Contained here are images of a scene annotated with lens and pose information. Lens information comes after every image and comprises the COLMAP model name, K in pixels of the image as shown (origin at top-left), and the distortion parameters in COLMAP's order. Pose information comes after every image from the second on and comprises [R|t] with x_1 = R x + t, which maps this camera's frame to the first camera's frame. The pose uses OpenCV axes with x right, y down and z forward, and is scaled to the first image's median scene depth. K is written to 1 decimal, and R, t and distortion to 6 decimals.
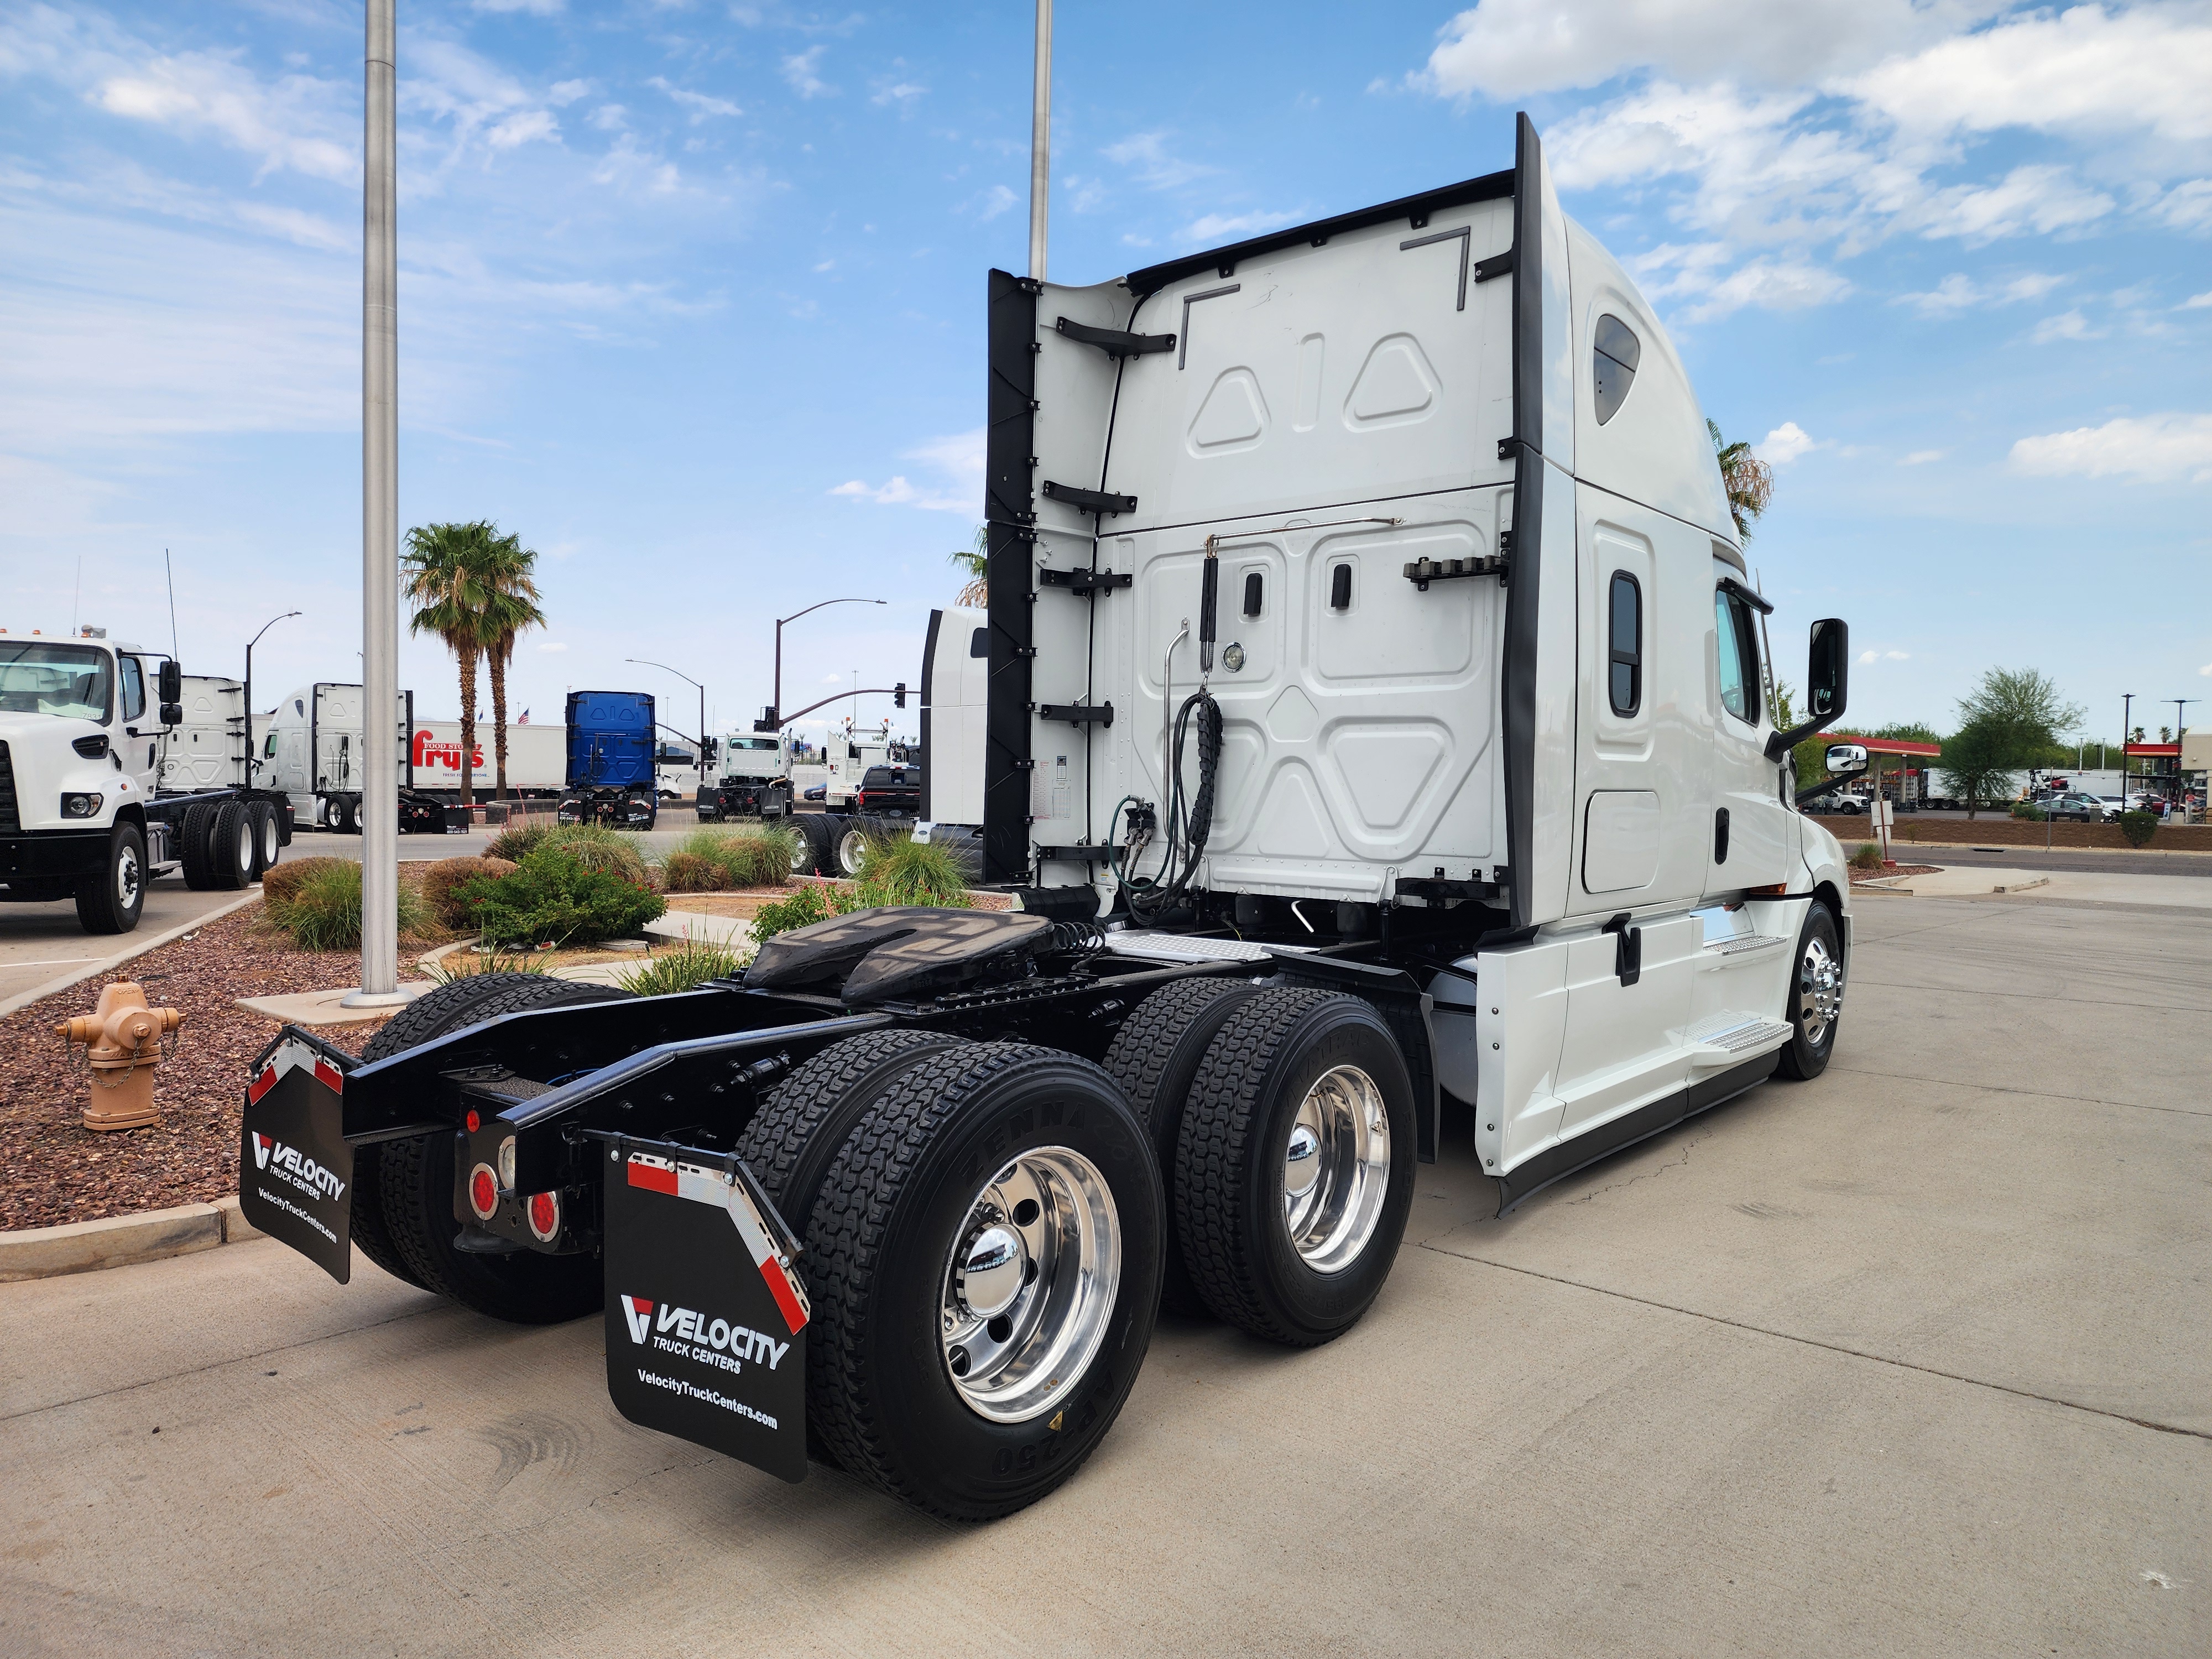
lens RADIAL K [[1481.1, 0, 1106.8], [0, 1481.1, 836.8], [0, 0, 1]] dist [0.049127, -0.042587]
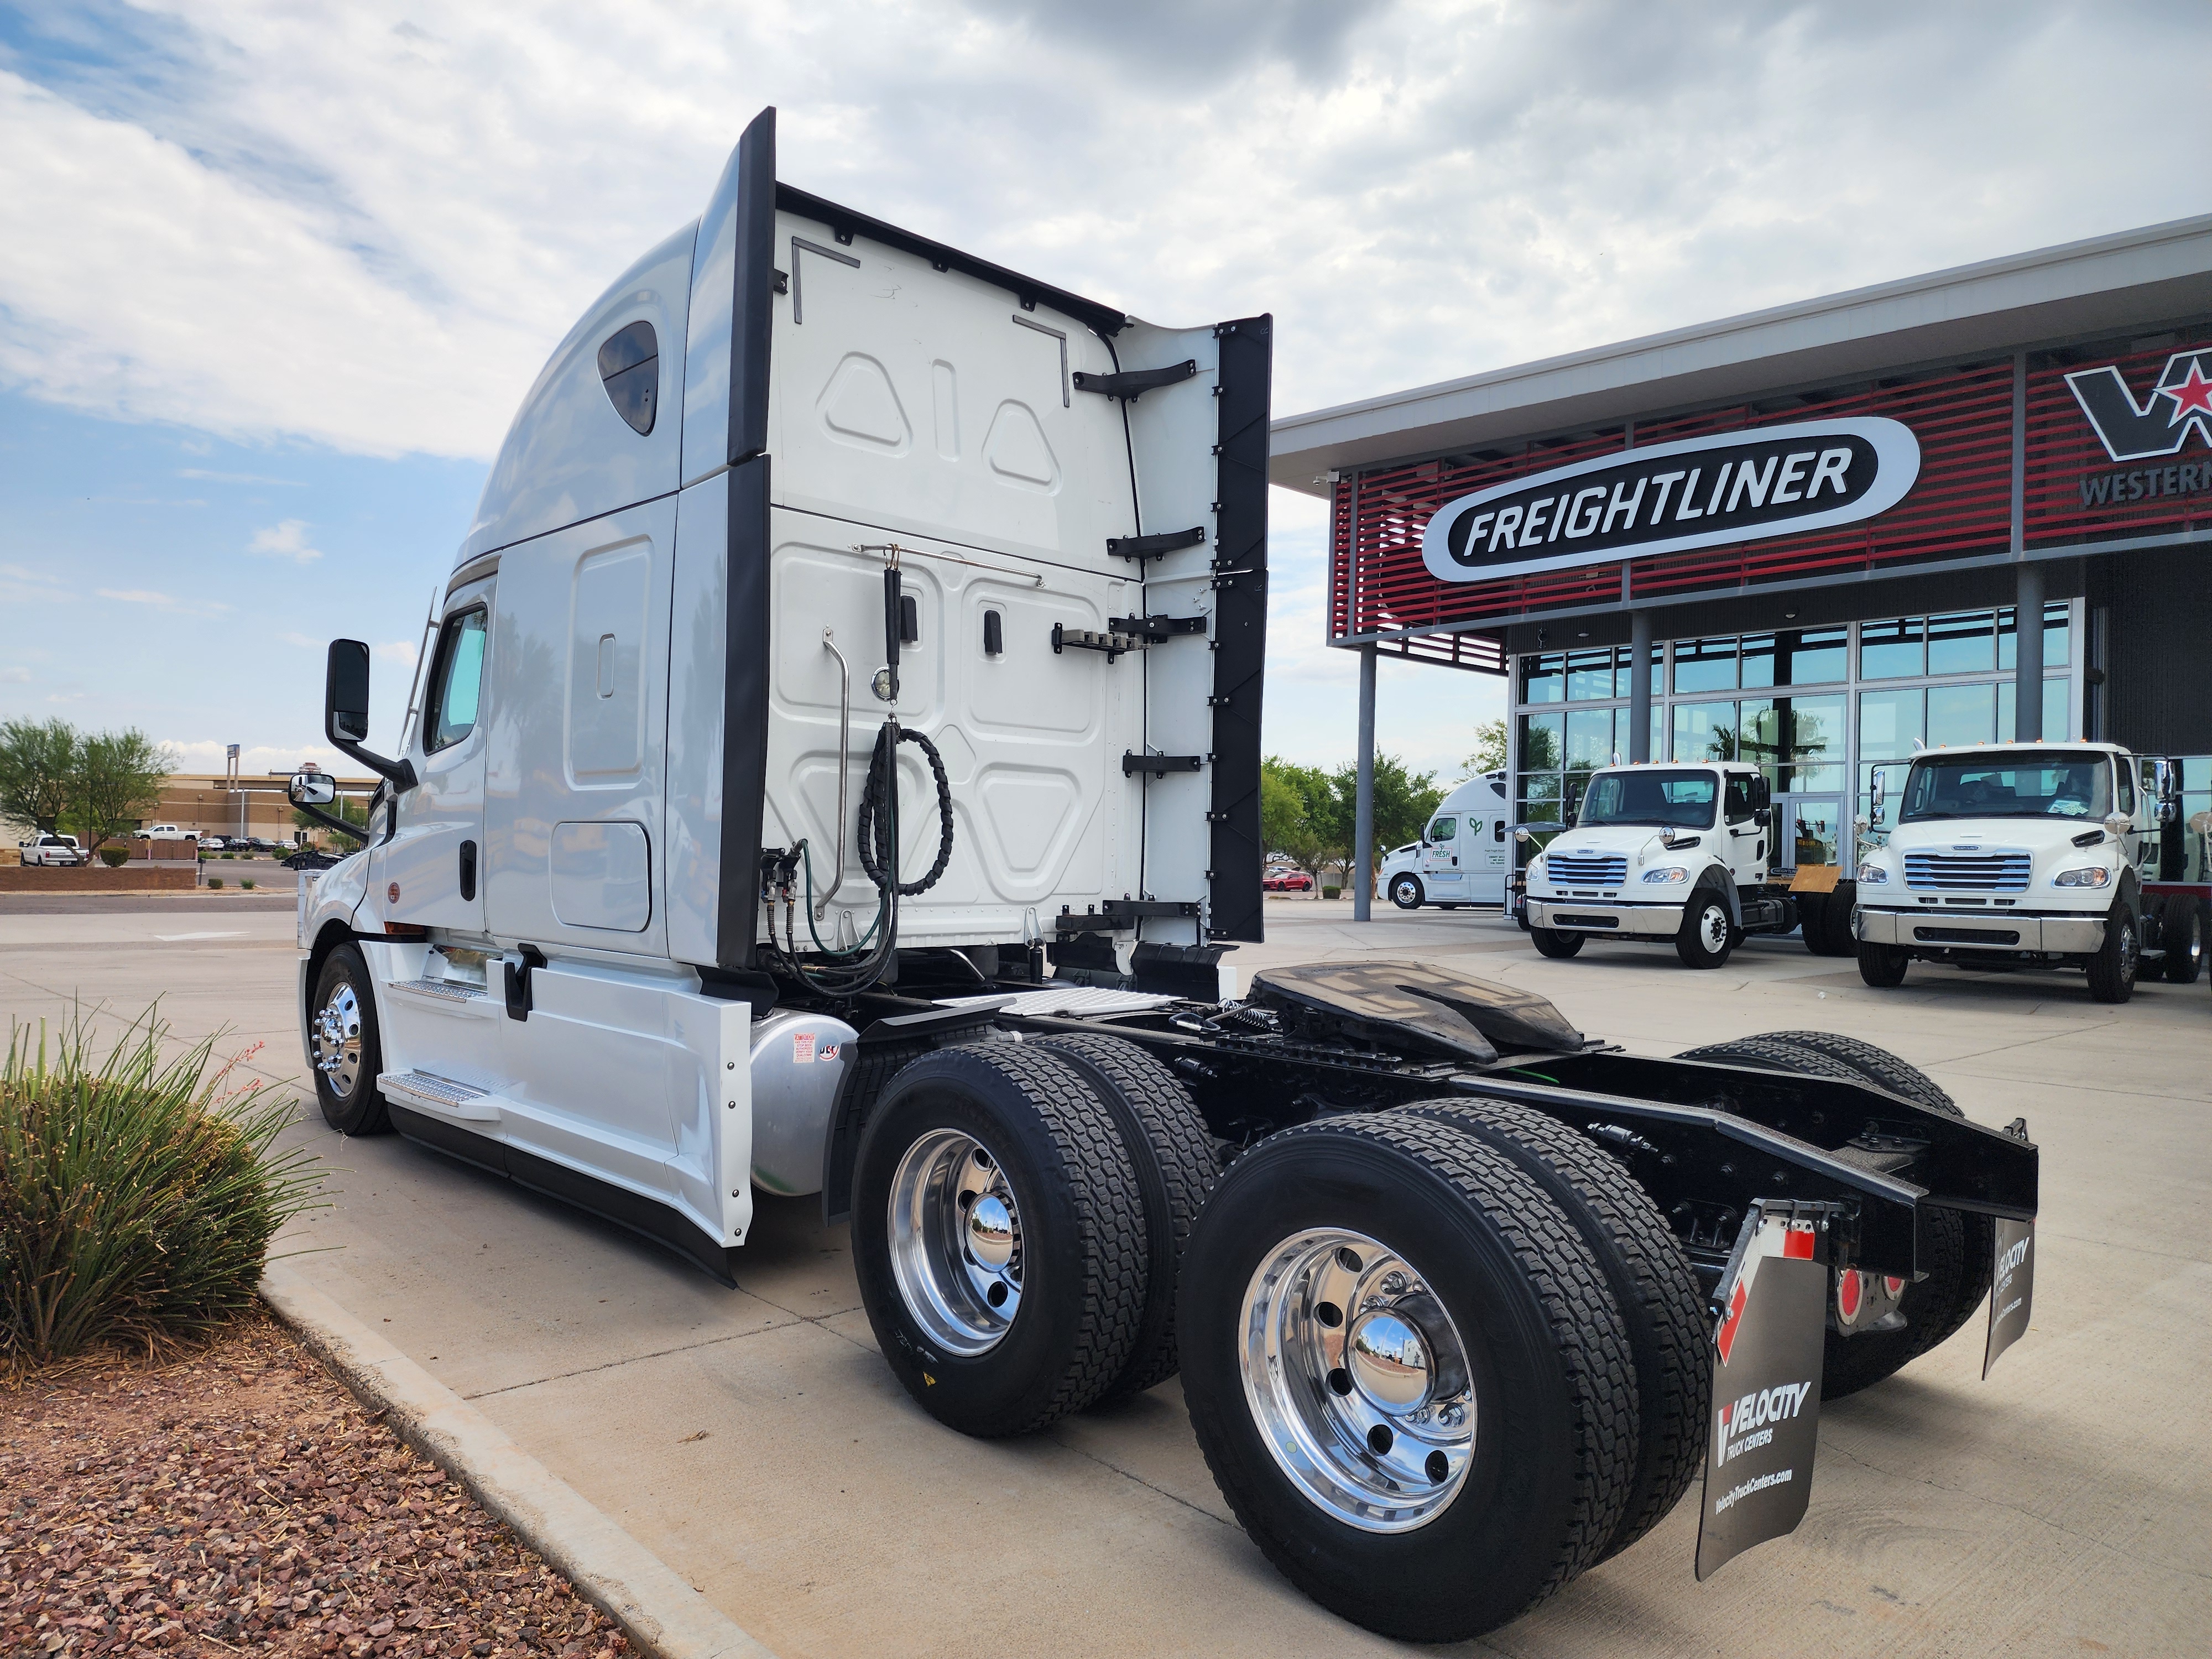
lens RADIAL K [[1481.1, 0, 1088.7], [0, 1481.1, 857.0], [0, 0, 1]] dist [0.049127, -0.042587]
pose [[0.108120, -0.010850, 0.994079, -0.813239], [0.020338, 0.999755, 0.008700, -0.023582], [-0.993930, 0.019277, 0.108314, 0.810485]]
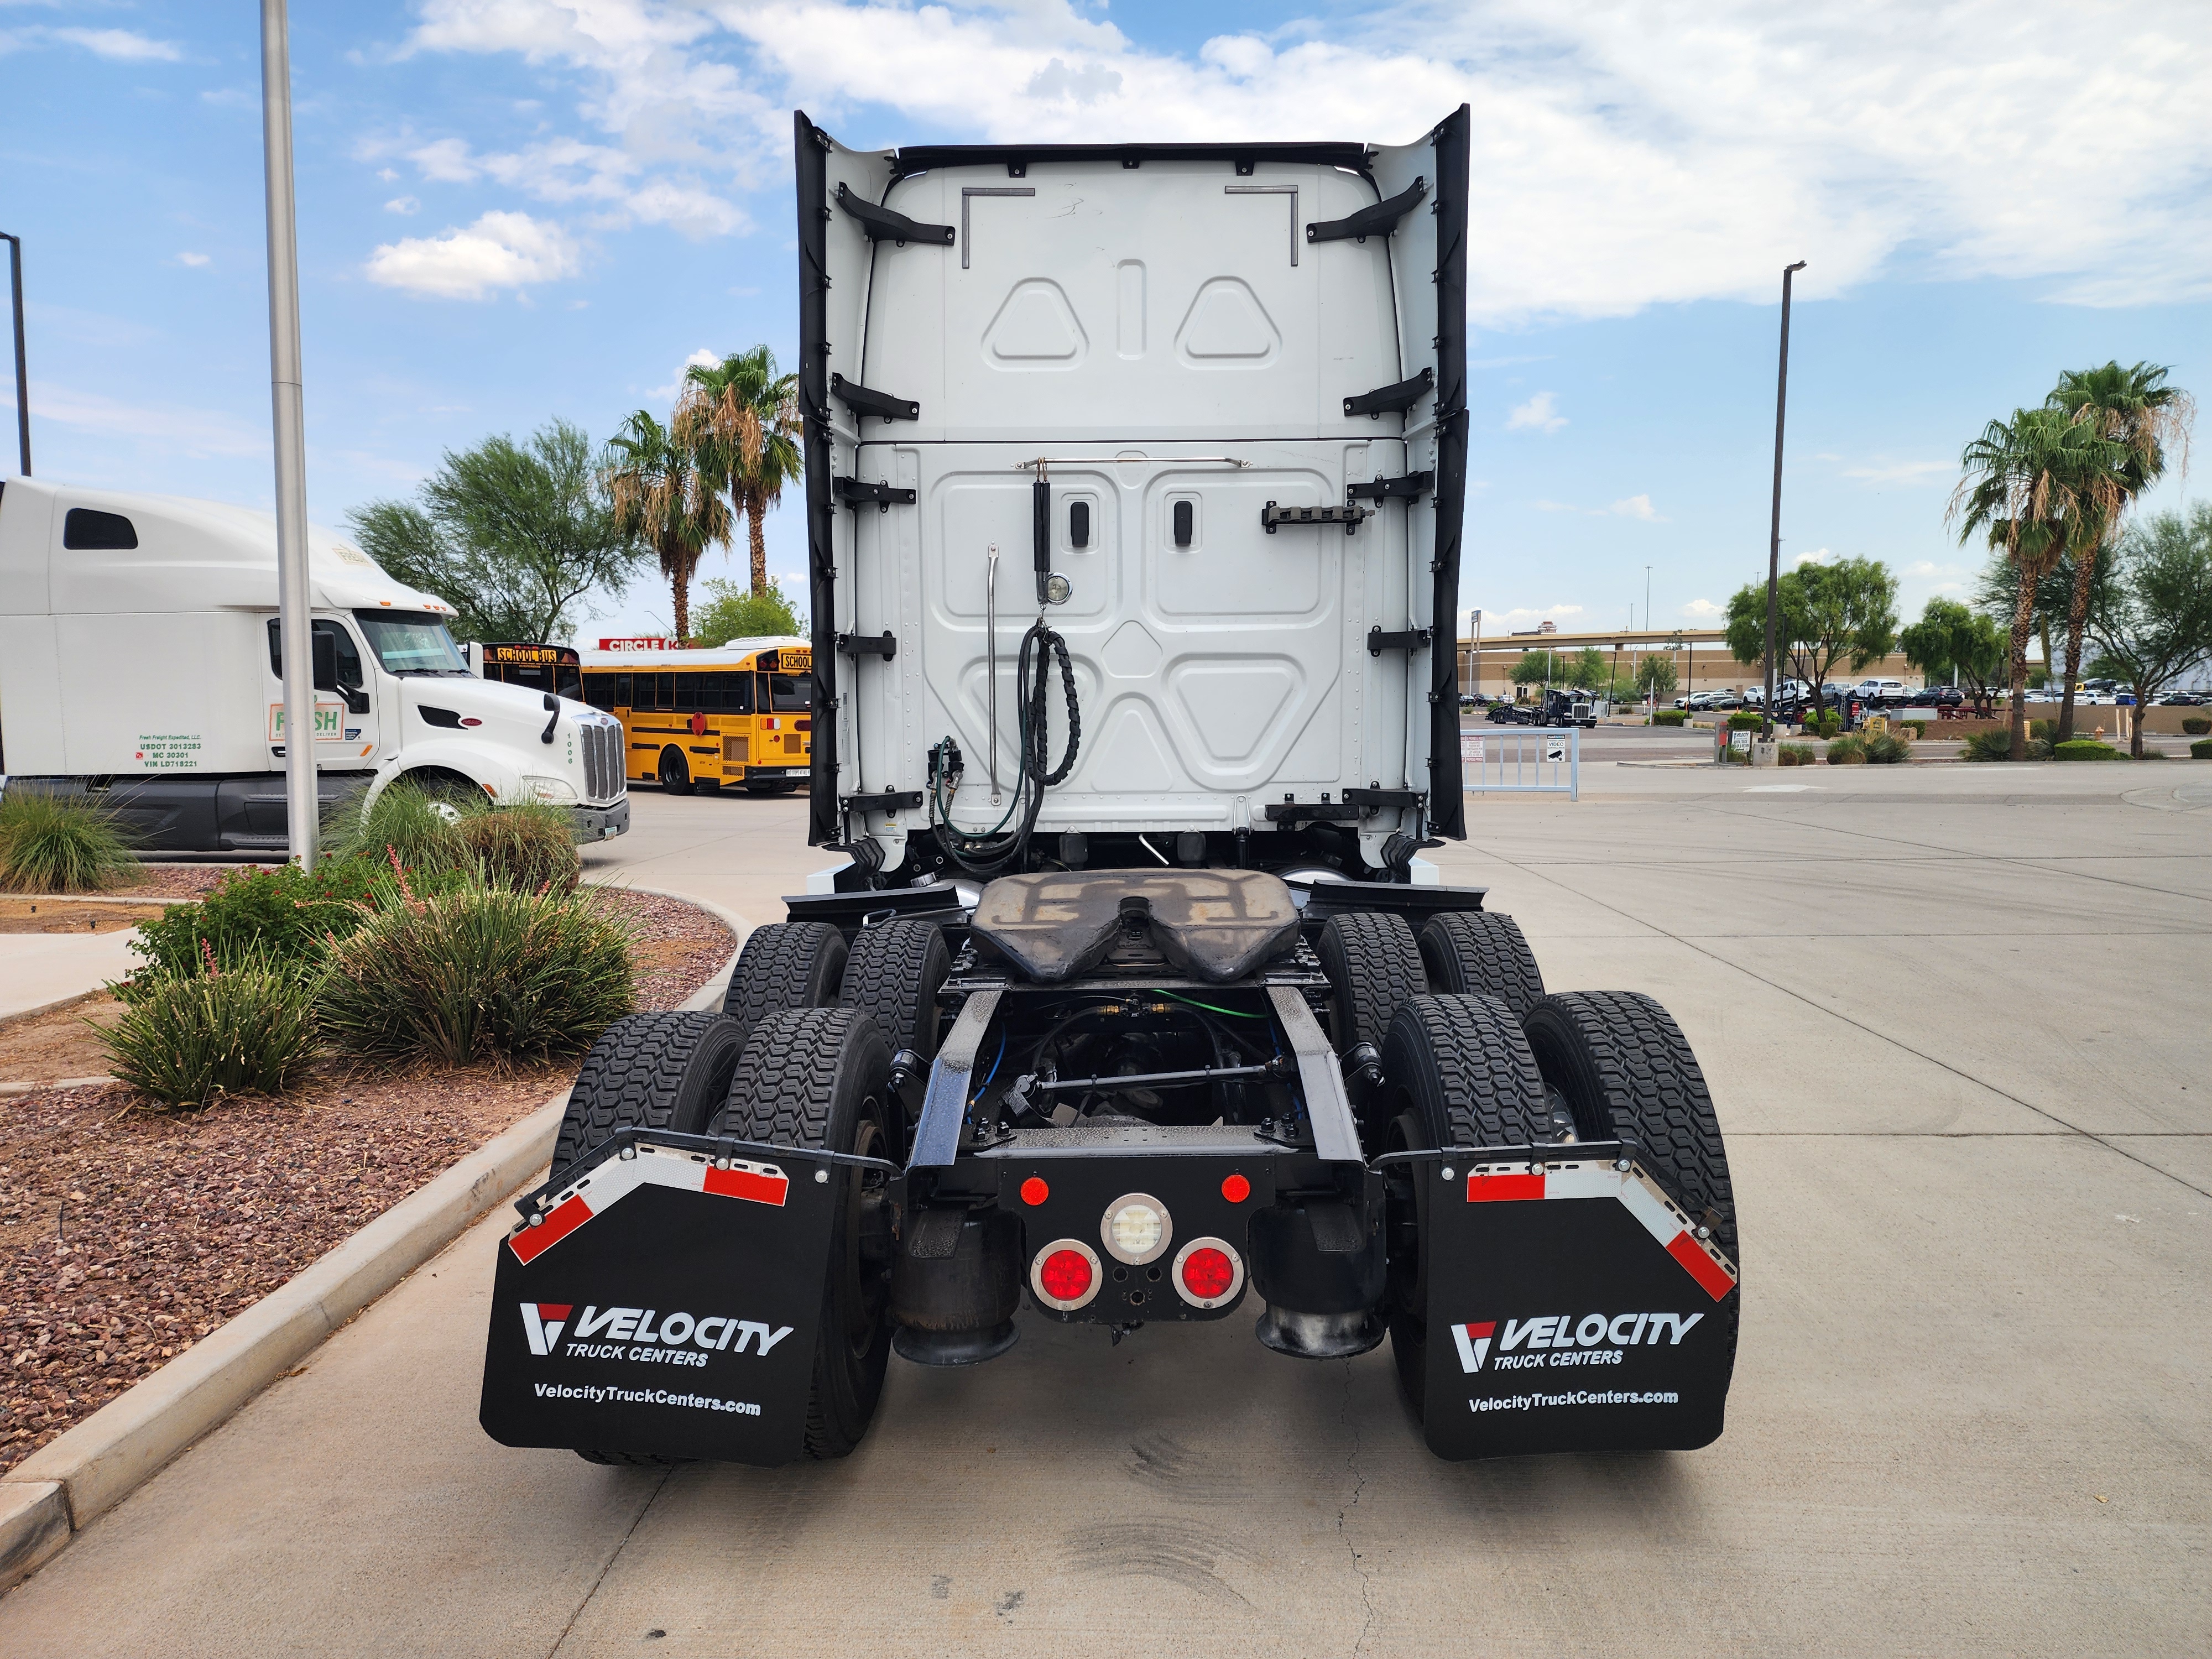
lens RADIAL K [[1481.1, 0, 1120.6], [0, 1481.1, 847.5], [0, 0, 1]] dist [0.049127, -0.042587]
pose [[0.768398, -0.081393, 0.634775, -0.525376], [0.039789, 0.996036, 0.079550, -0.029161], [-0.638734, -0.035869, 0.768591, 0.233211]]
